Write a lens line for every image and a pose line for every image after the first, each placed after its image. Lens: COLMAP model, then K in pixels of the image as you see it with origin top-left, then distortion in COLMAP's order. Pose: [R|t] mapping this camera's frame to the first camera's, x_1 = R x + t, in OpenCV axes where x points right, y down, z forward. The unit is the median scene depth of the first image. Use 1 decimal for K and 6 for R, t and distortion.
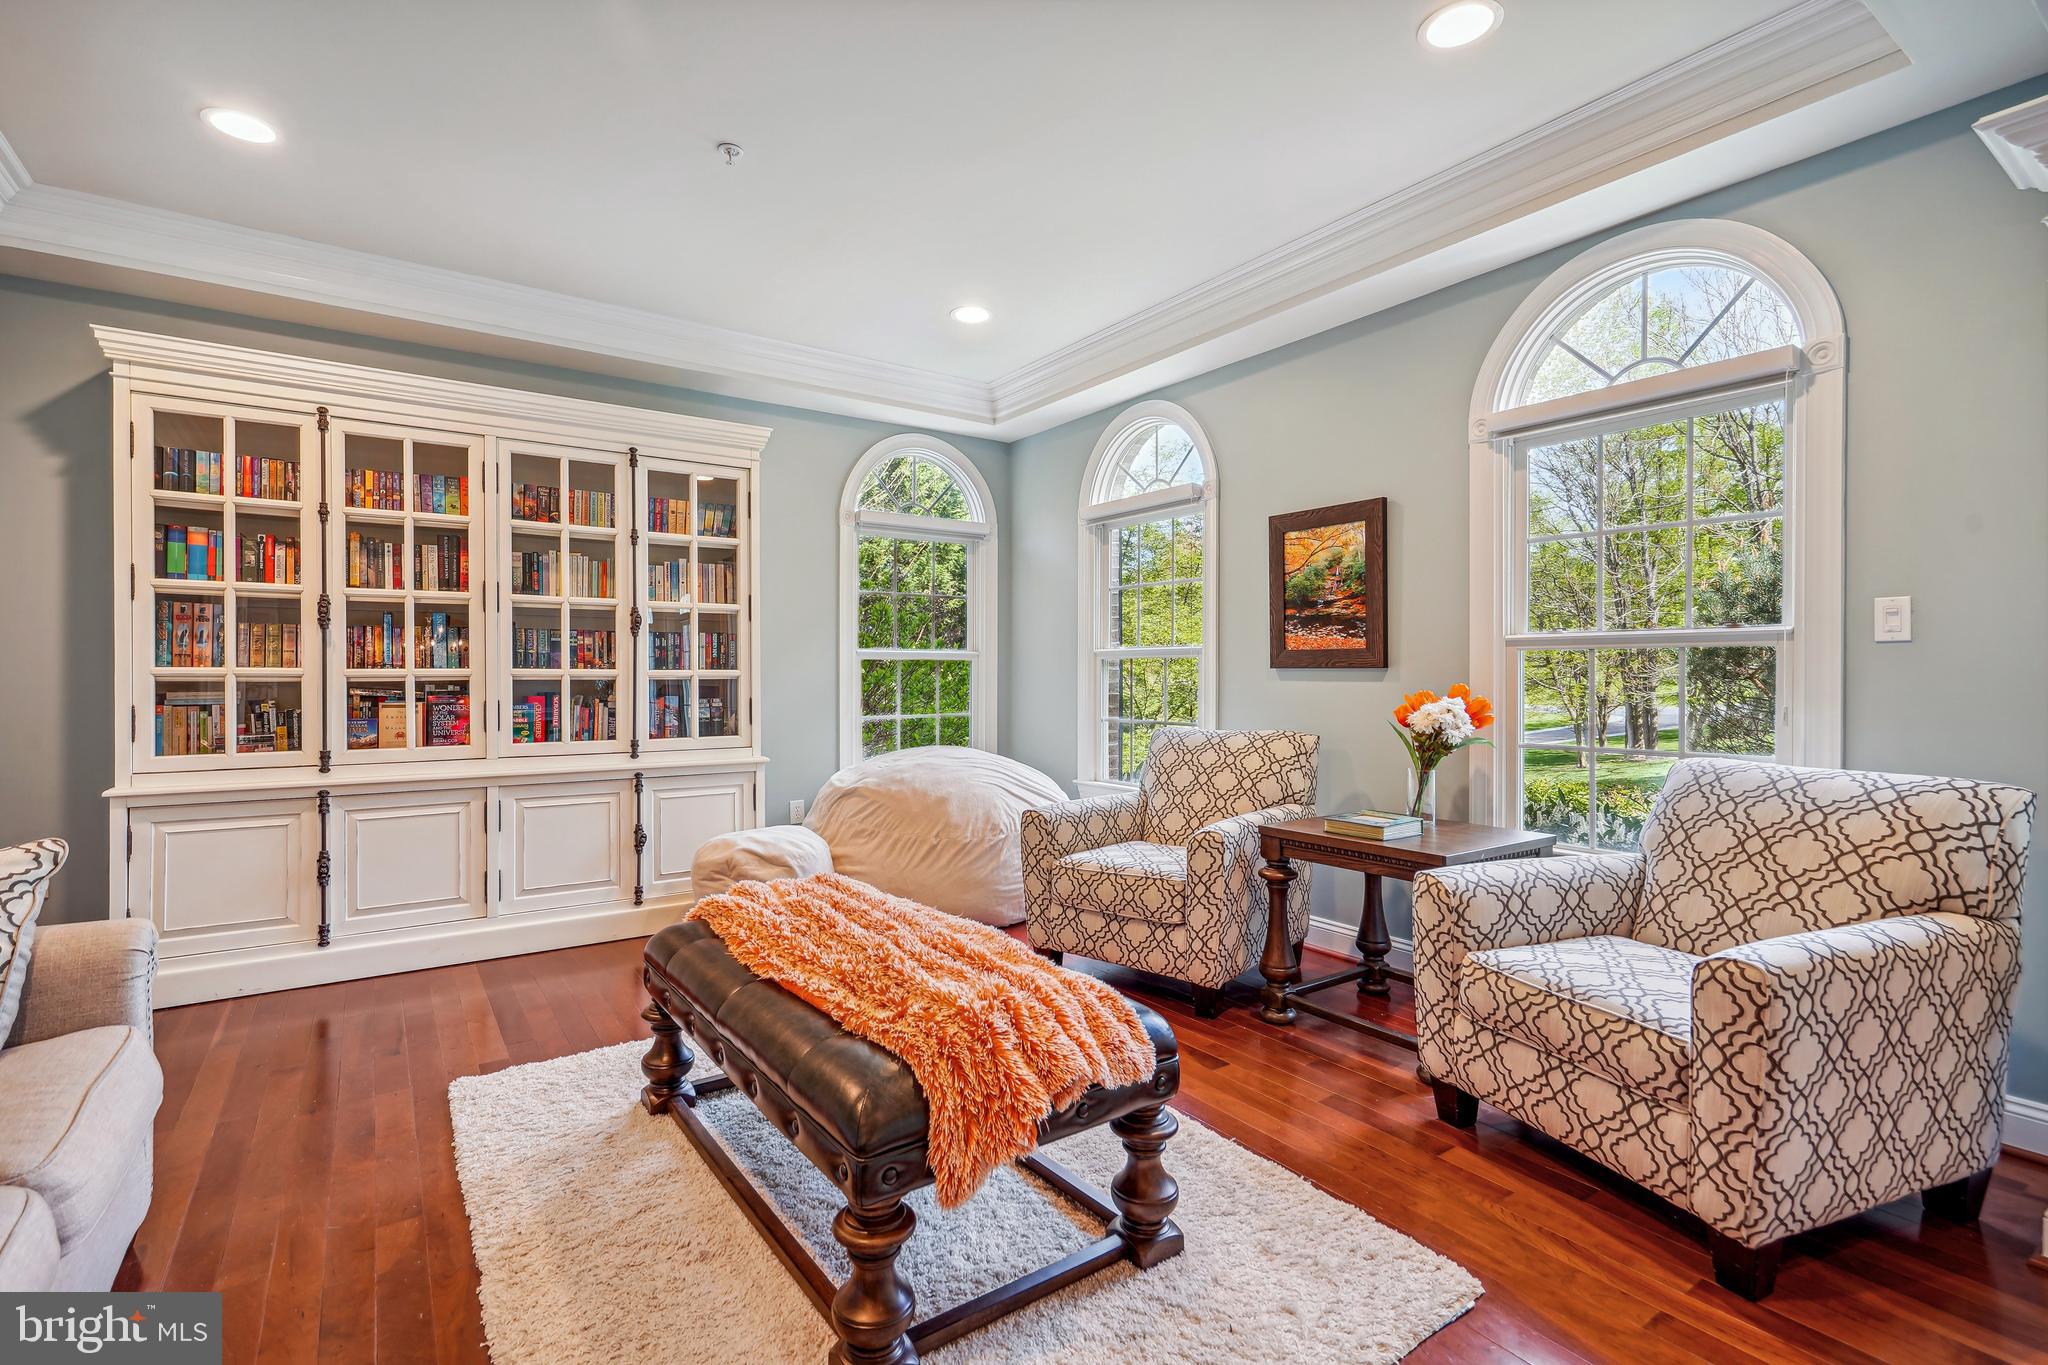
lens RADIAL K [[964.6, 0, 1023.9], [0, 964.6, 686.7], [0, 0, 1]] dist [-0.006024, 0.003099]
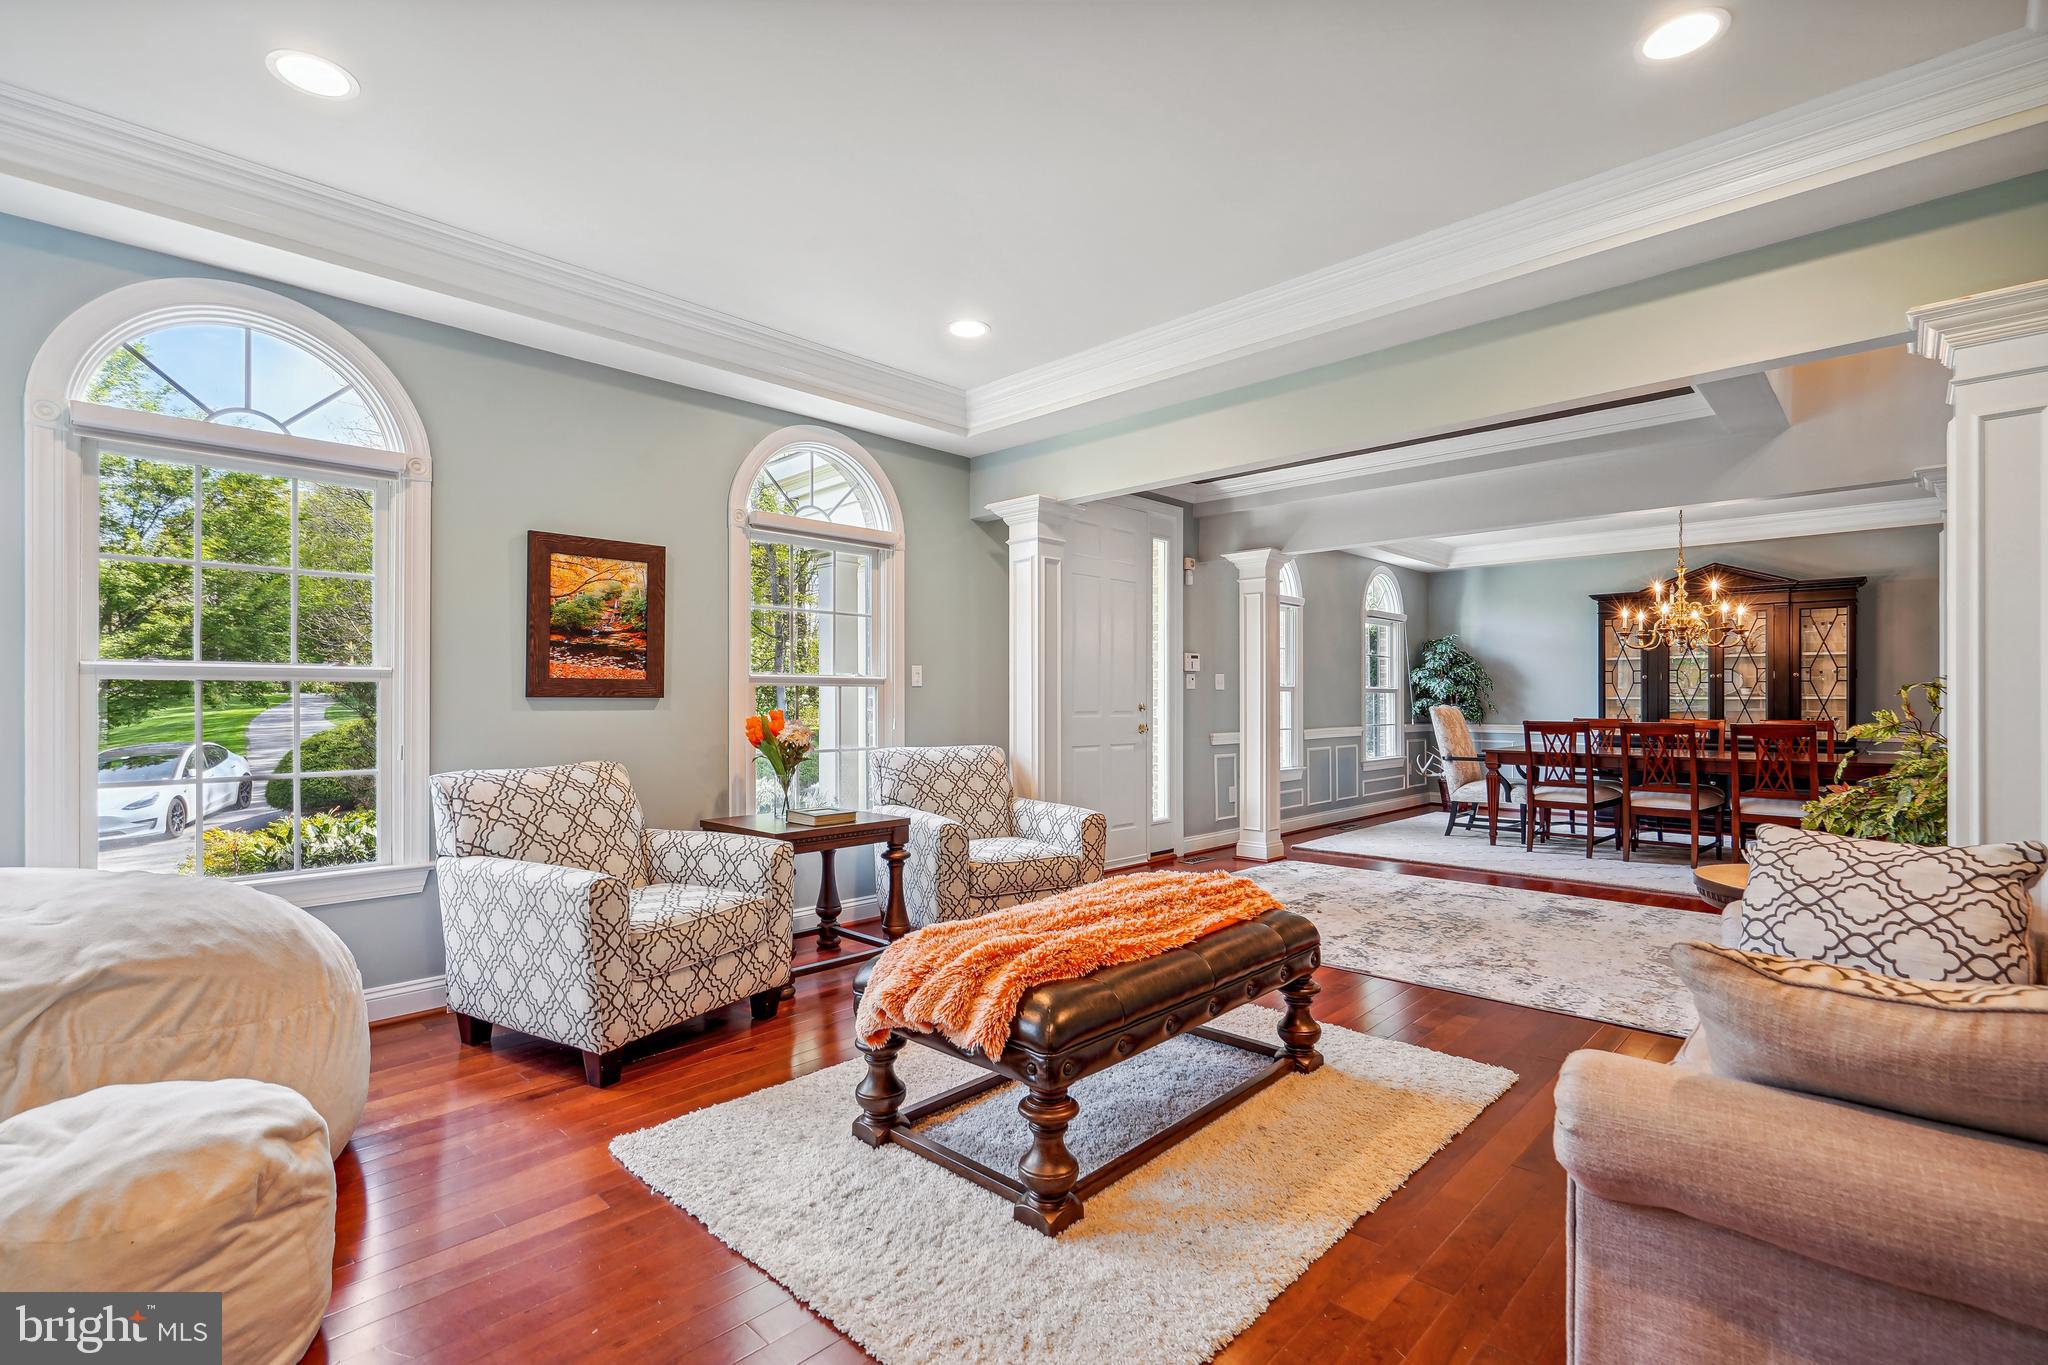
lens RADIAL K [[964.6, 0, 1032.7], [0, 964.6, 684.2], [0, 0, 1]] dist [-0.006024, 0.003099]
pose [[-0.206830, 0.005399, 0.978362, -0.773331], [-0.000347, 0.999984, -0.005592, -0.027457], [-0.978377, -0.001496, -0.206825, 0.760857]]
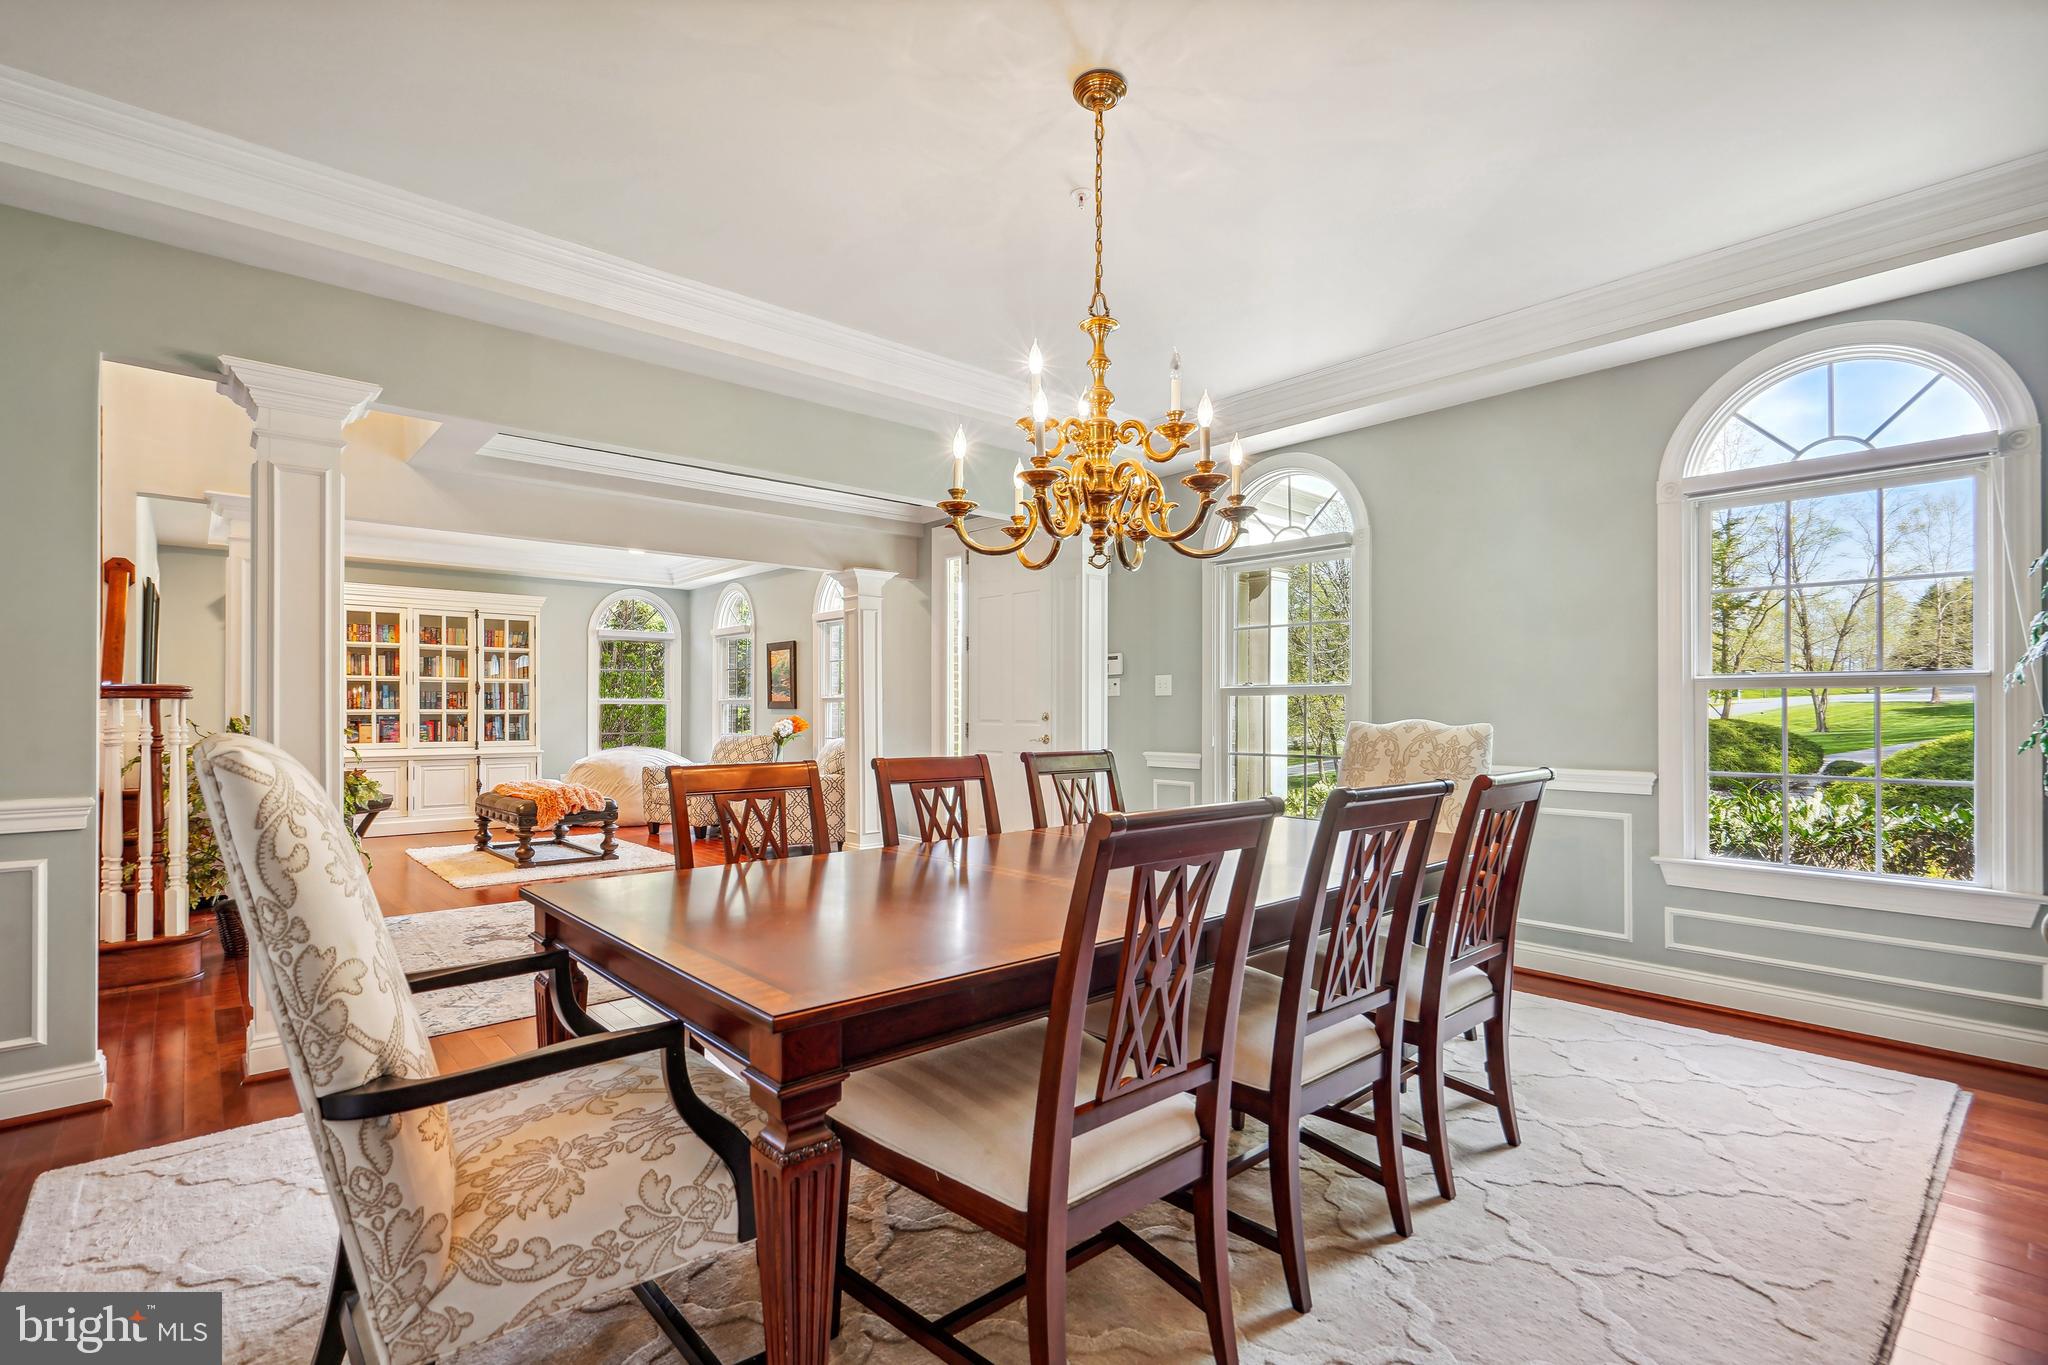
lens RADIAL K [[964.6, 0, 1040.3], [0, 964.6, 707.3], [0, 0, 1]] dist [-0.006024, 0.003099]
pose [[0.991753, -0.000079, 0.128164, 0.642903], [0.001812, 0.999908, -0.013409, 0.009886], [-0.128152, 0.013531, 0.991662, -1.466475]]
